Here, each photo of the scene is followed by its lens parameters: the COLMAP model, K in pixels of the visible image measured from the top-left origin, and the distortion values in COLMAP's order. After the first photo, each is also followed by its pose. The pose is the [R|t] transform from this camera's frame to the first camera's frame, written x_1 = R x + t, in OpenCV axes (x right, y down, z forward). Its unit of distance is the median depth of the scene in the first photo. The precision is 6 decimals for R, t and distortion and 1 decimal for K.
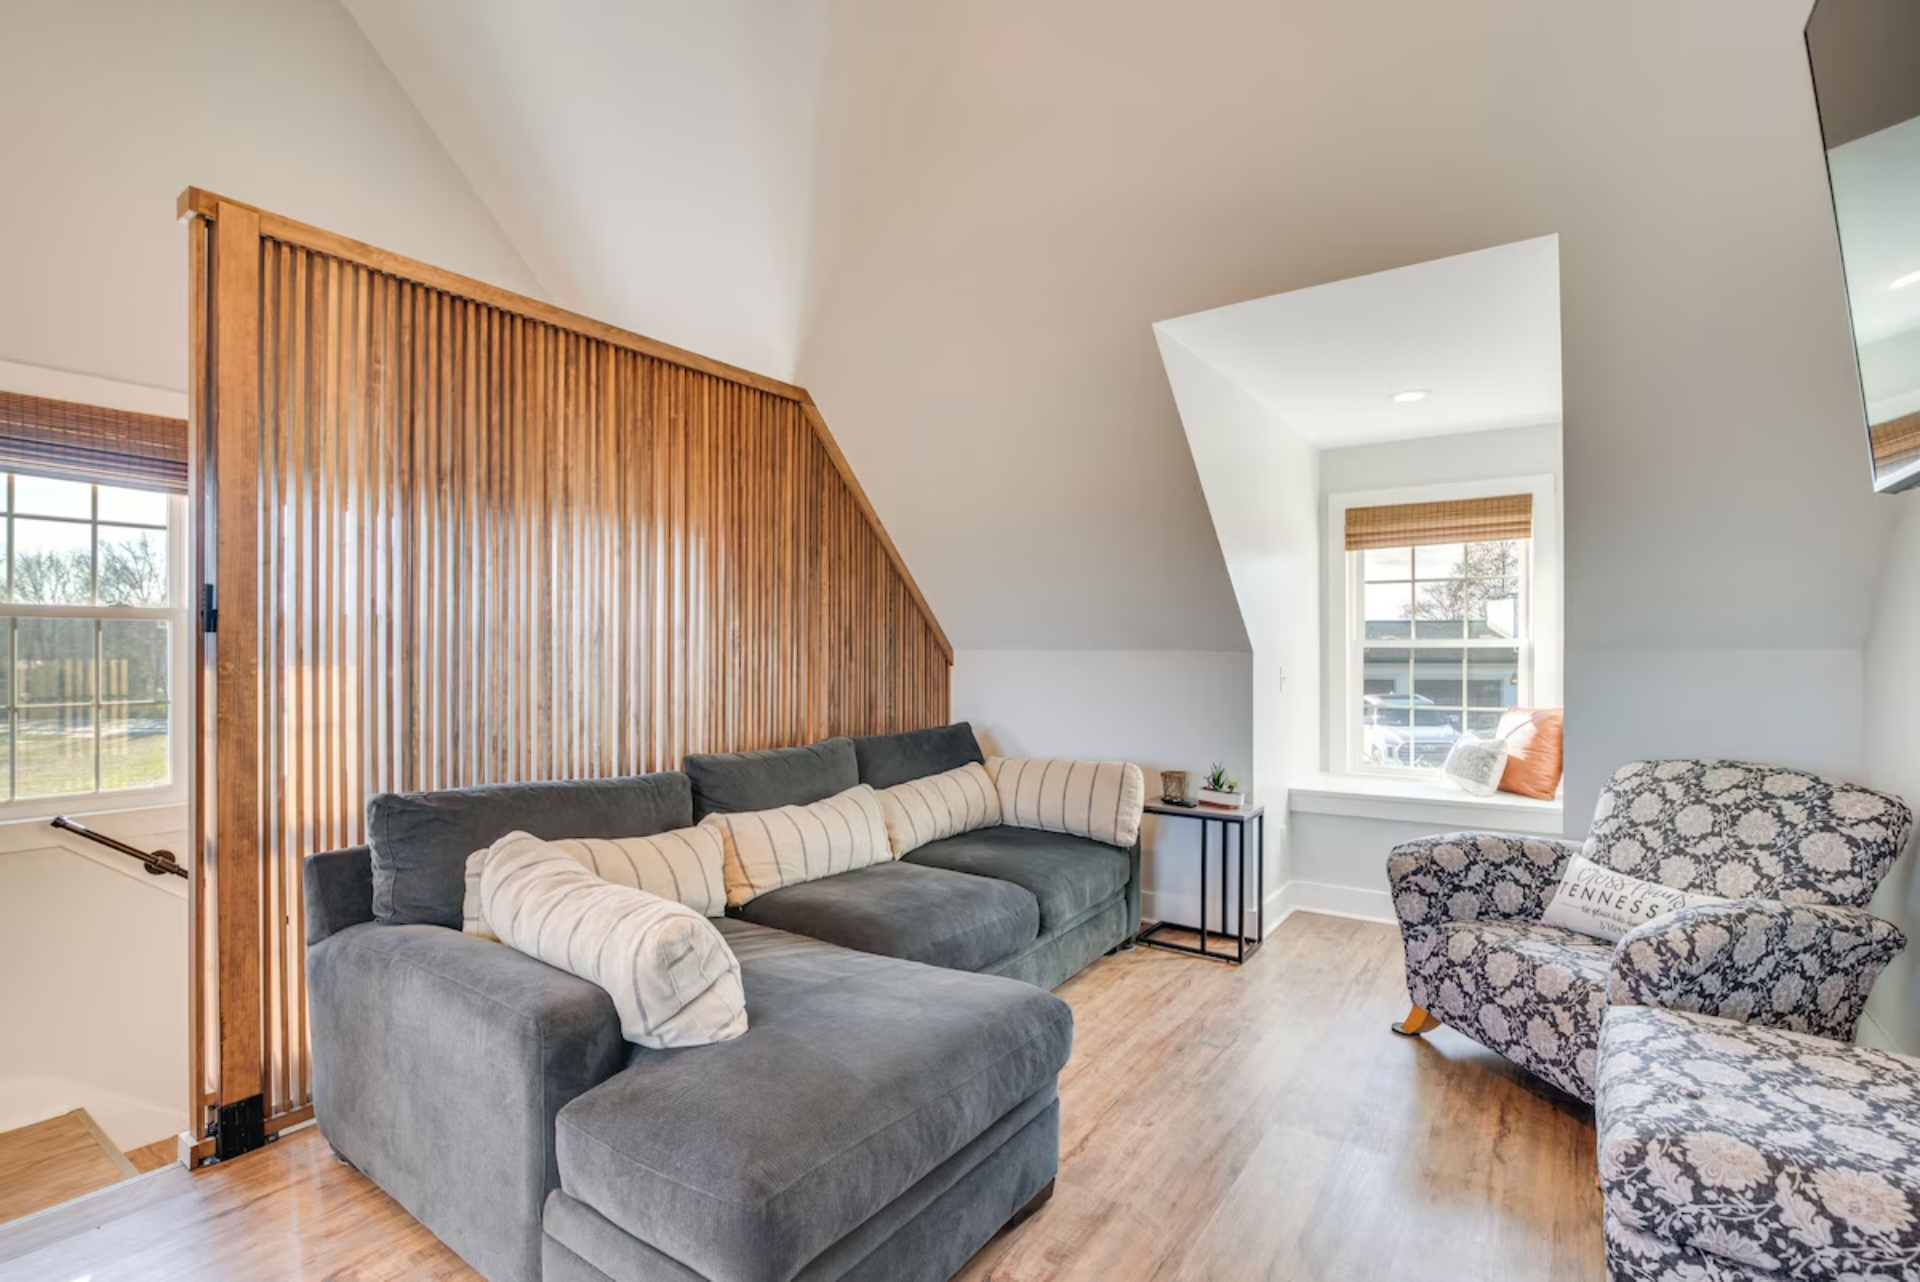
lens RADIAL K [[883.4, 0, 931.7], [0, 883.4, 651.6], [0, 0, 1]] dist [-0.005475, 0.000323]
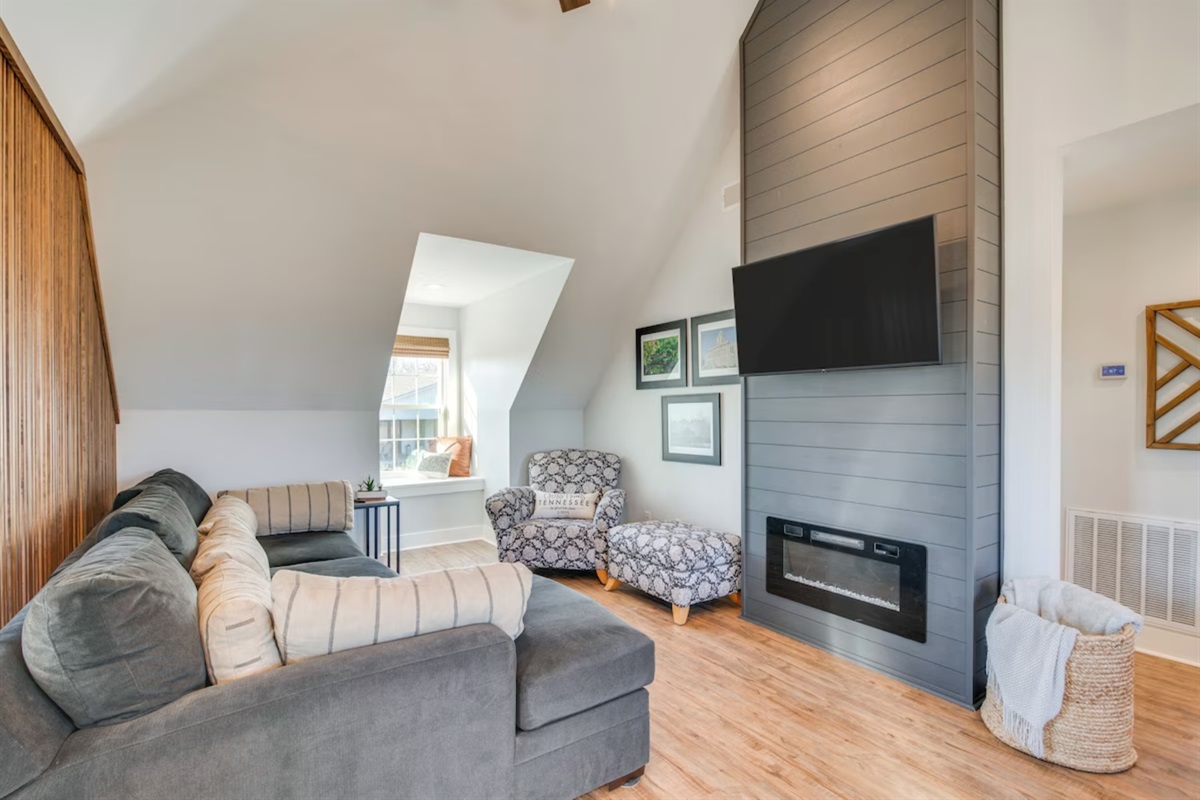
lens RADIAL K [[555.4, 0, 595.9], [0, 555.4, 414.9], [0, 0, 1]] dist [0.001374, 0.000159]
pose [[0.348785, -0.007979, 0.937169, -0.741988], [-0.001664, 0.999957, 0.009133, -0.004962], [-0.937201, -0.004745, 0.348757, 0.273077]]
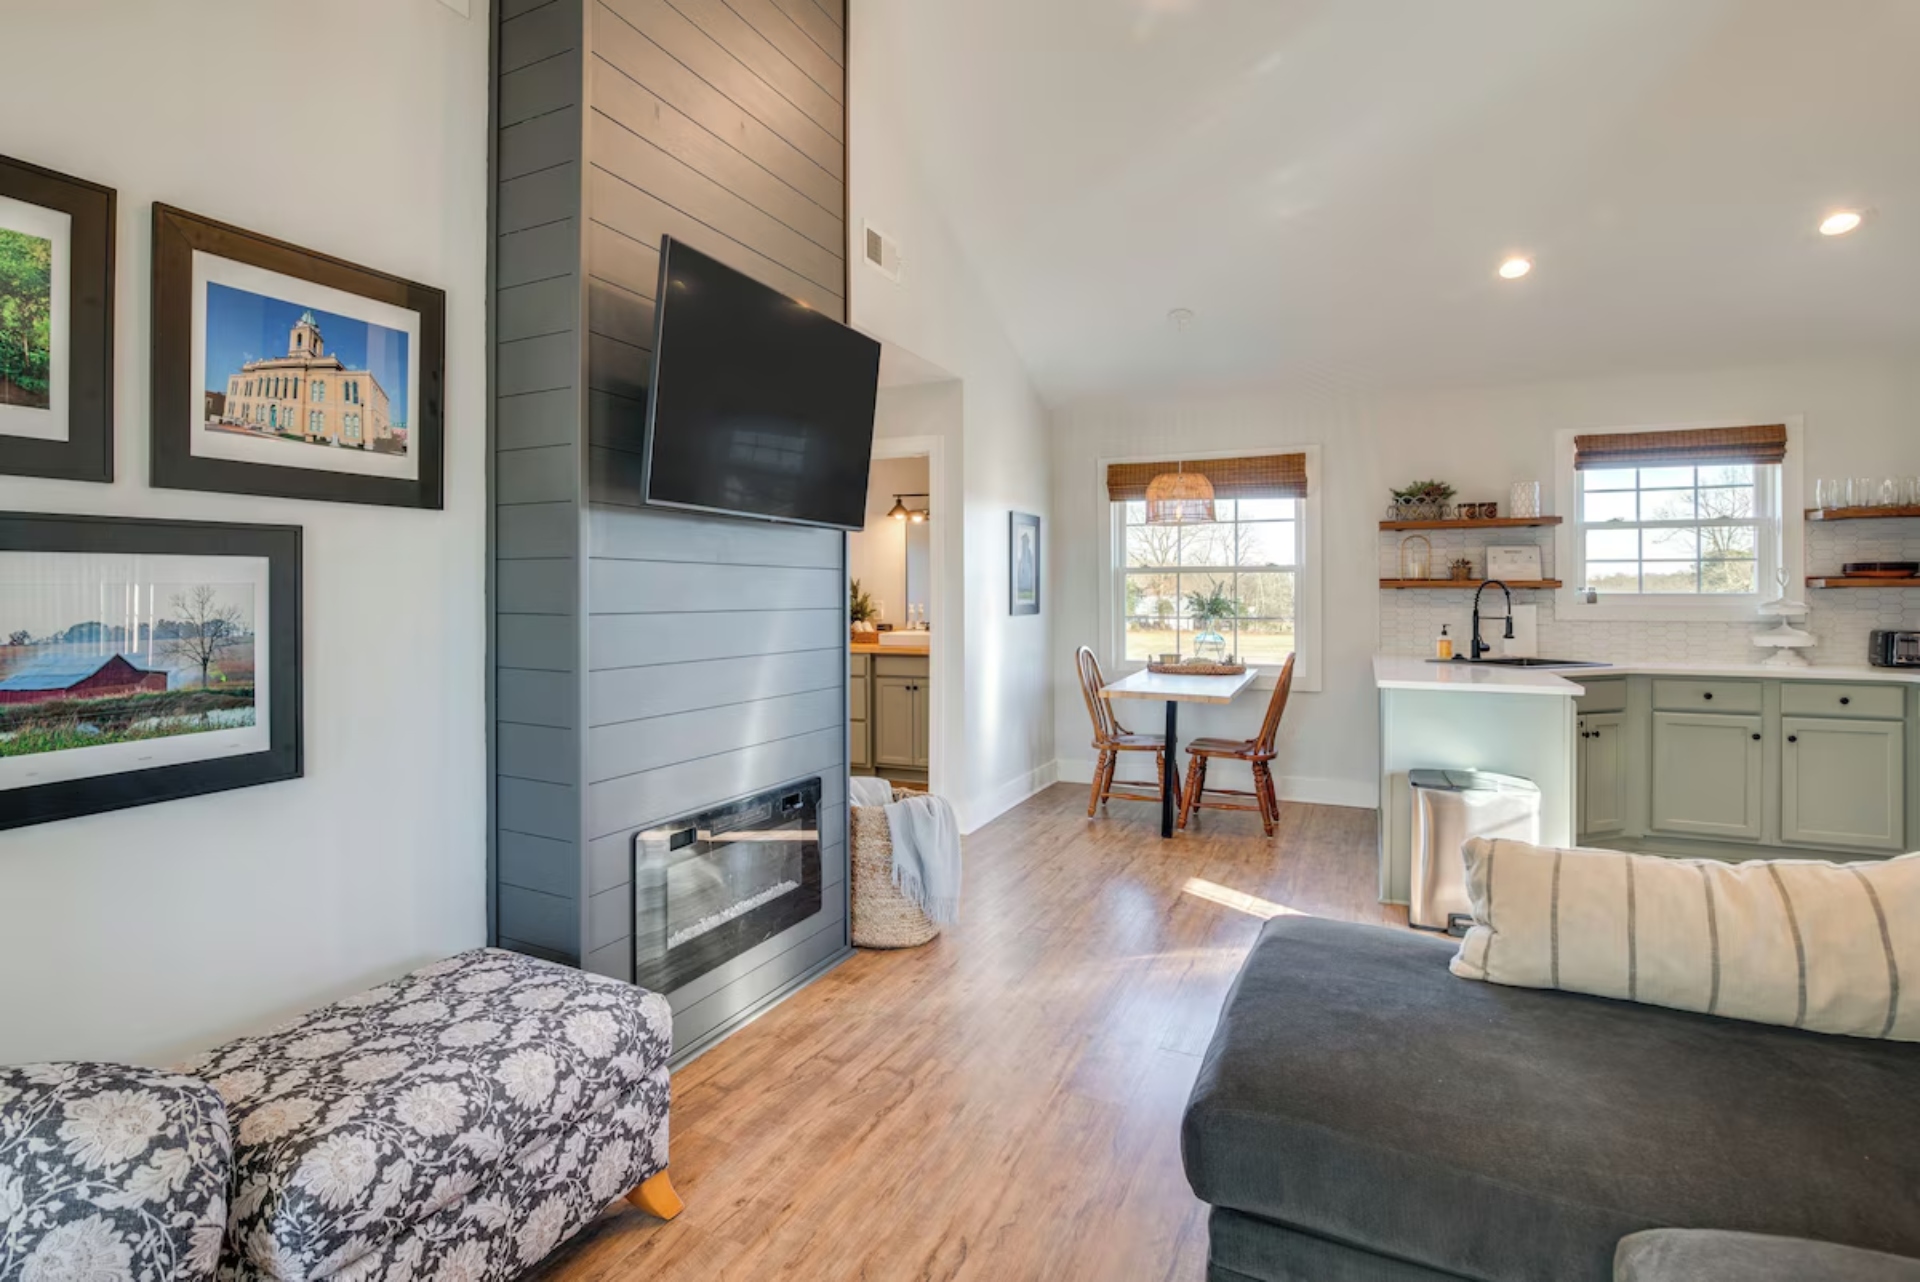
lens RADIAL K [[969.0, 0, 859.5], [0, 969.0, 587.6], [0, 0, 1]] dist [-0.023298, 0.000370]
pose [[-0.993779, -0.000035, -0.111366, 0.338384], [0.000799, 0.999972, -0.007448, 0.002423], [0.111363, -0.007491, -0.993752, 1.201844]]
